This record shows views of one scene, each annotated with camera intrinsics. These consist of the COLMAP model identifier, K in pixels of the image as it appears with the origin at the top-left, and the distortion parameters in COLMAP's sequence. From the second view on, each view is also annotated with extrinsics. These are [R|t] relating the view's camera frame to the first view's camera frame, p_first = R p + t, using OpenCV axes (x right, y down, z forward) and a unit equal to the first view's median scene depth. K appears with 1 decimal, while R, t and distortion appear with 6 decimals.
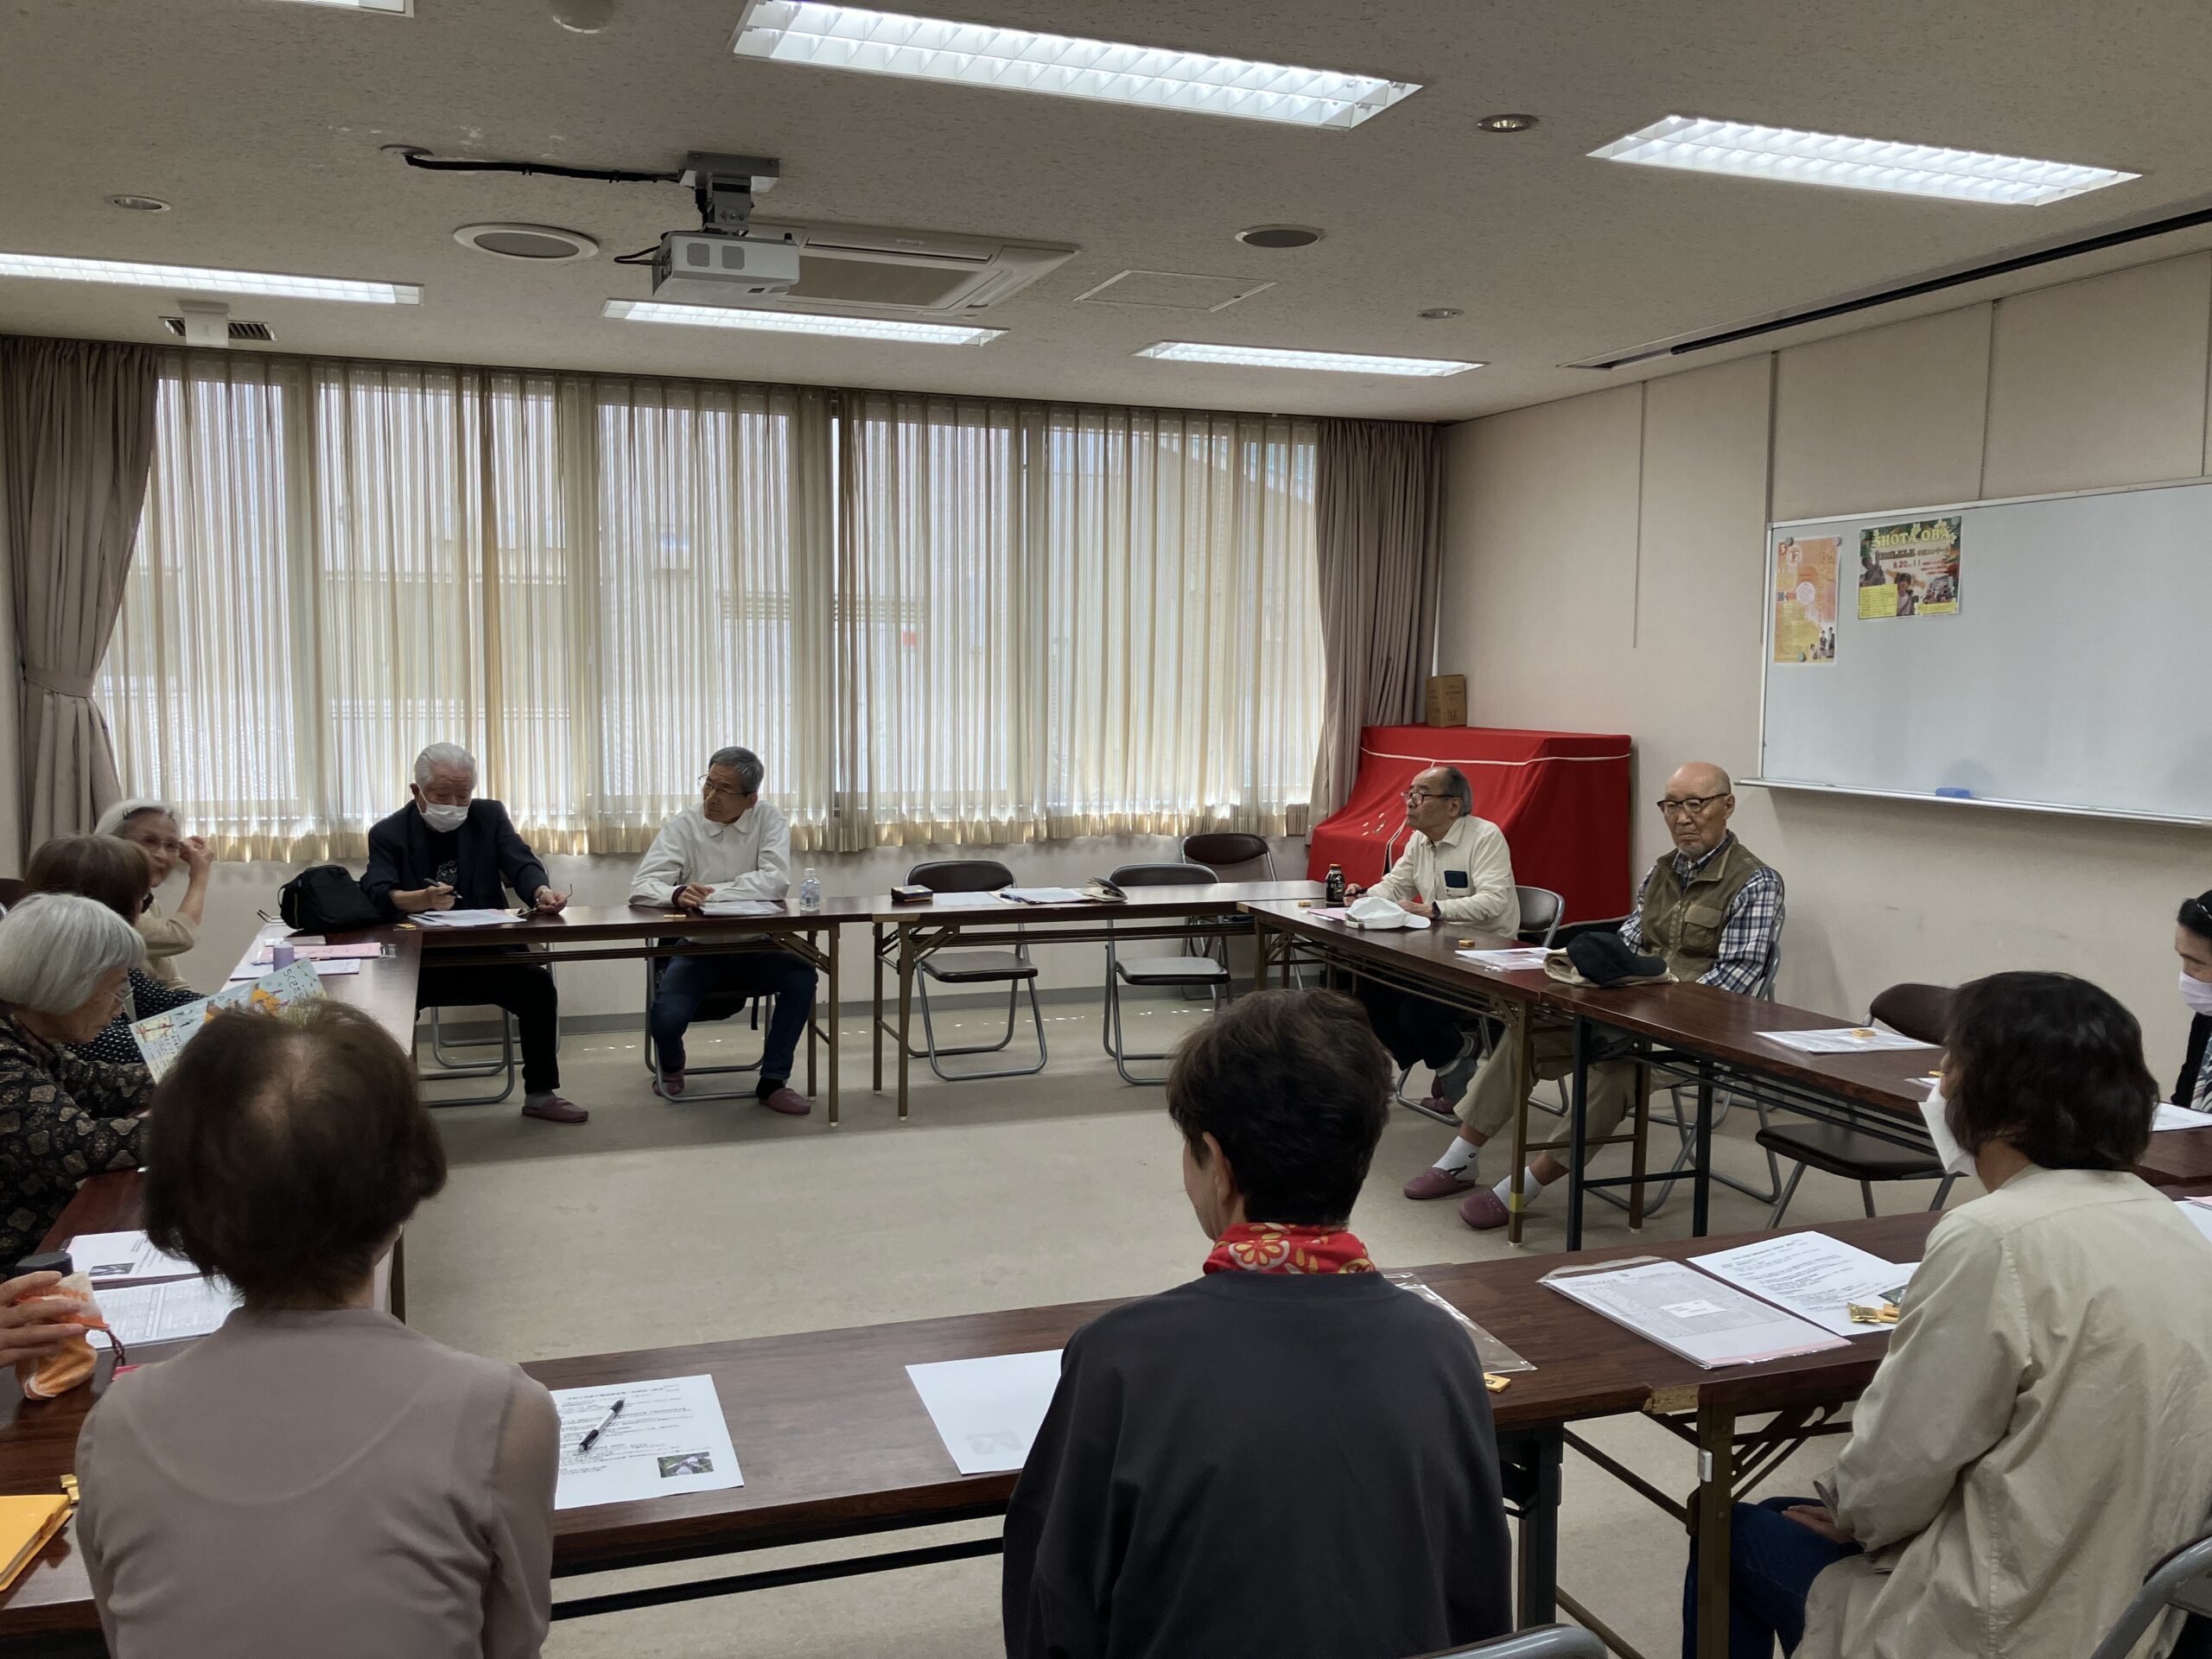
lens RADIAL K [[1844.5, 0, 1106.0], [0, 1844.5, 829.5], [0, 0, 1]] dist [-0.040634, 0.006130]
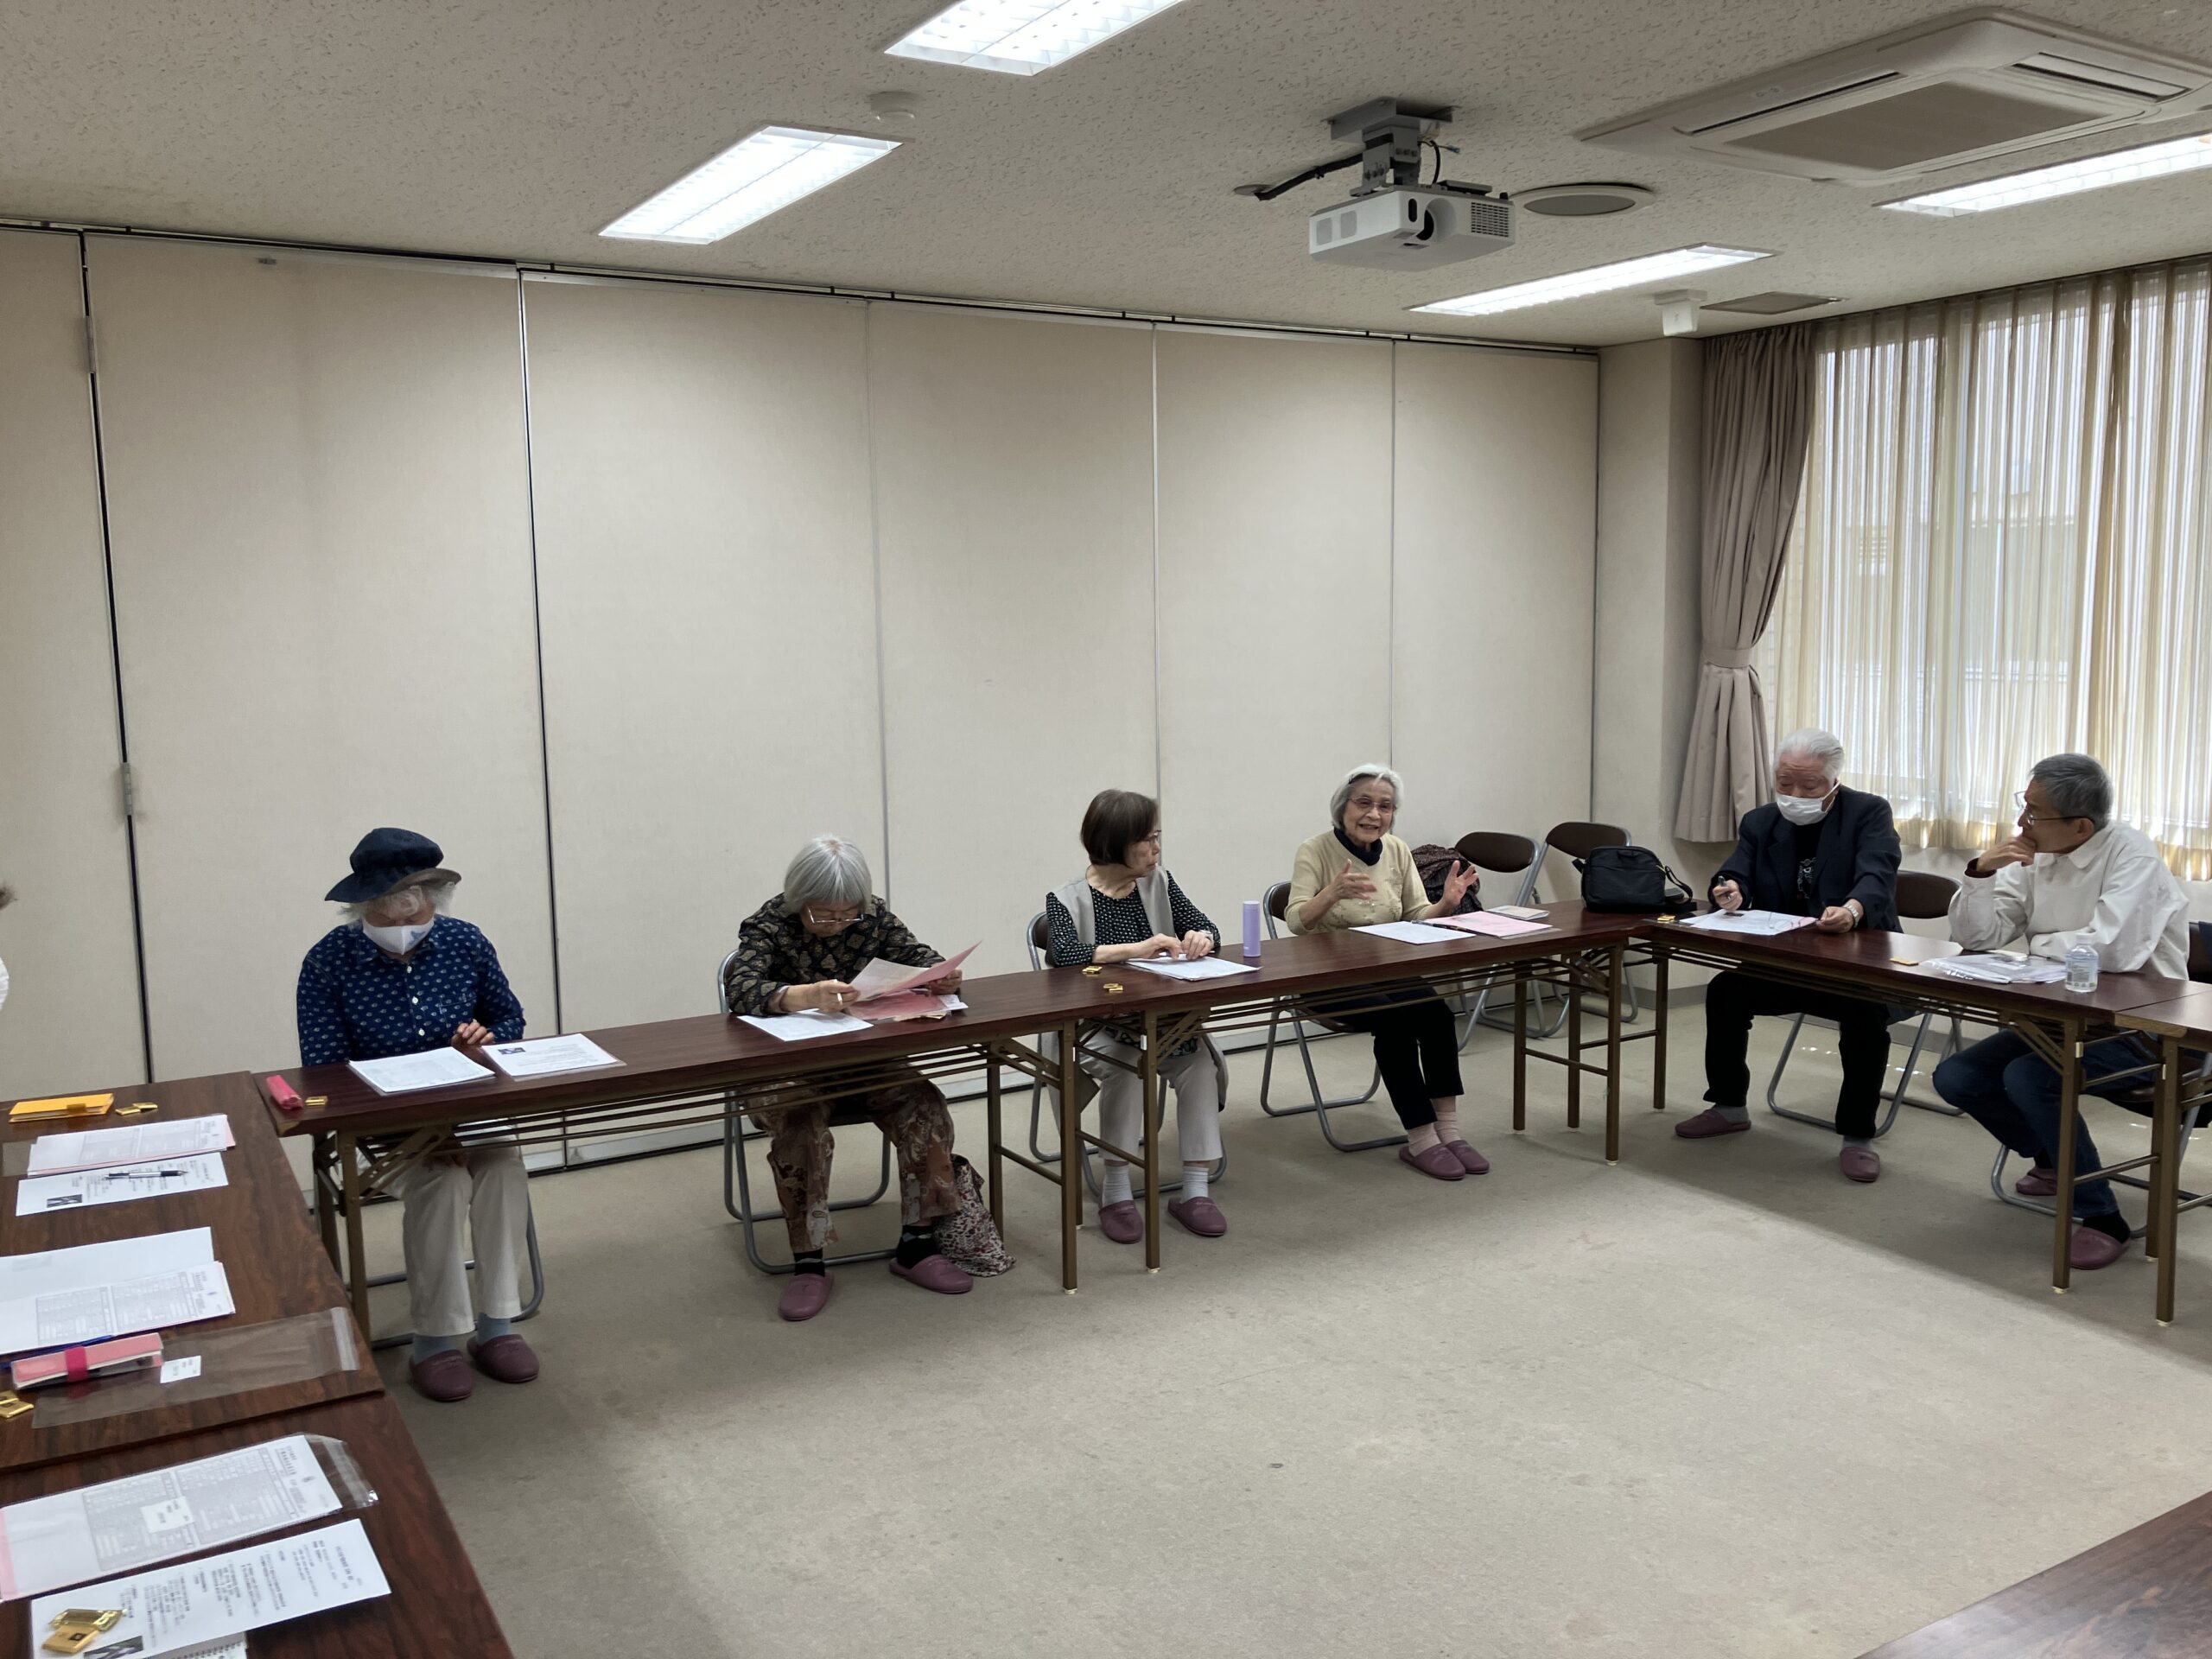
lens RADIAL K [[1816.9, 0, 1106.0], [0, 1816.9, 829.5], [0, 0, 1]] dist [0.003020, 0.006425]
pose [[0.167327, 0.118775, -0.978721, 0.488892], [-0.062425, 0.992001, 0.109714, -0.079397], [0.983923, 0.042739, 0.173404, 0.506911]]
